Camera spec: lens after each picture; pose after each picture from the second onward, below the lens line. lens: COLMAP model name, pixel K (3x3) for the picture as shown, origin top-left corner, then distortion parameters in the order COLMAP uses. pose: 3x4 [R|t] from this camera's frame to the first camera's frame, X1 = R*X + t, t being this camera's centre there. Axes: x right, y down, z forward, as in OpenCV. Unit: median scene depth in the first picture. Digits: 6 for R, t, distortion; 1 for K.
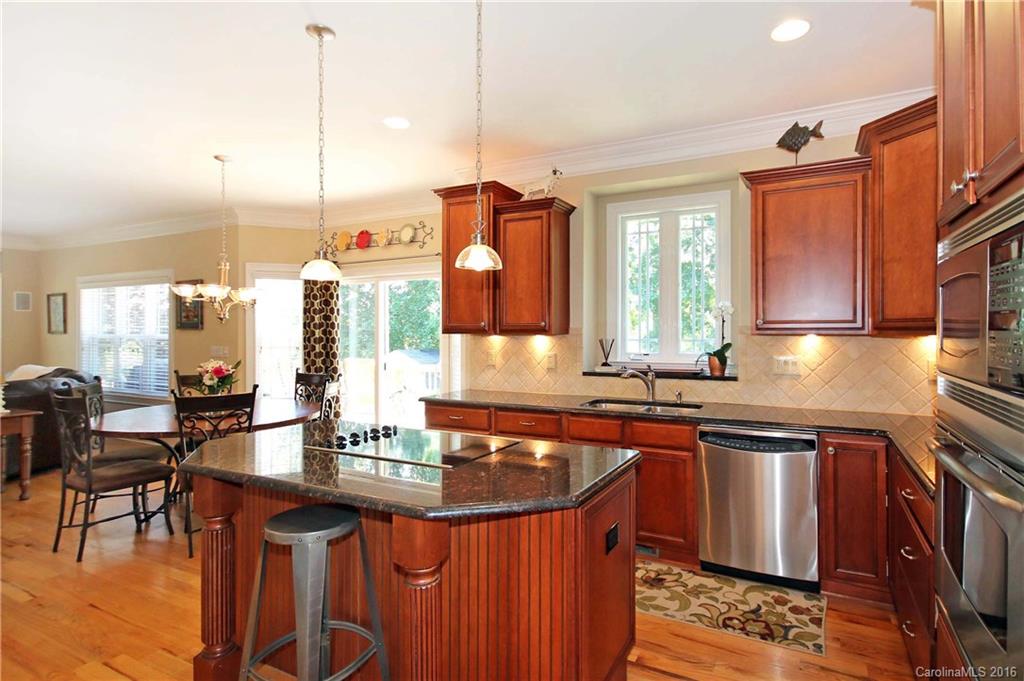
lens RADIAL K [[508.0, 0, 537.5], [0, 508.0, 334.4], [0, 0, 1]] dist [0.003577, -0.001872]
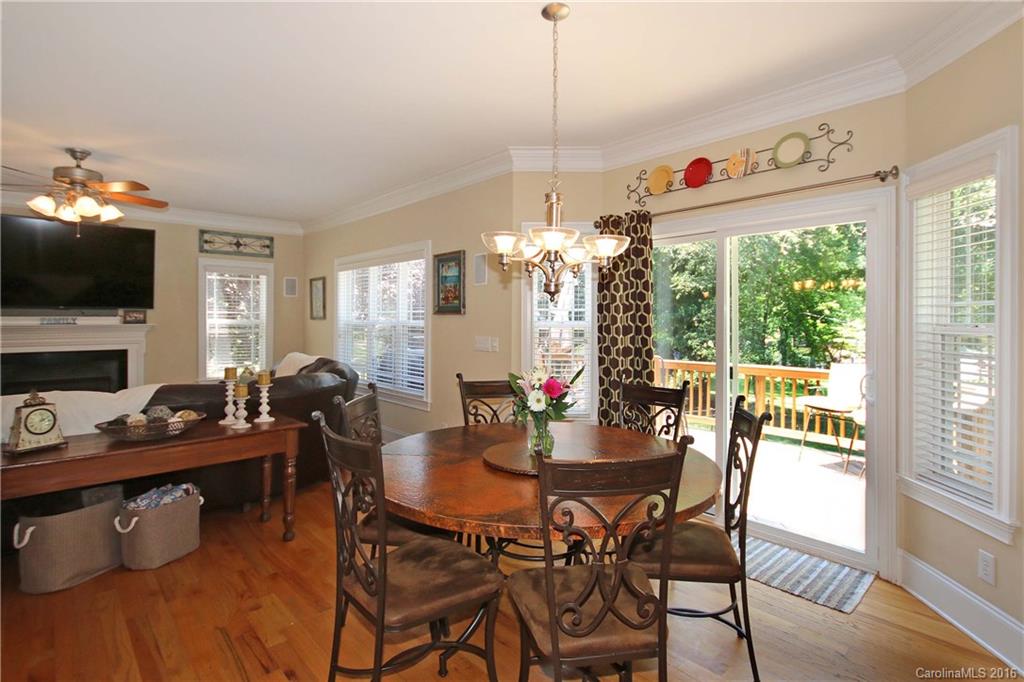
lens RADIAL K [[508.0, 0, 513.4], [0, 508.0, 321.4], [0, 0, 1]] dist [0.003577, -0.001872]
pose [[0.927860, 0.004204, -0.372905, -0.417700], [-0.003939, 0.999991, 0.001472, -0.000655], [0.372908, 0.000103, 0.927869, 0.424424]]
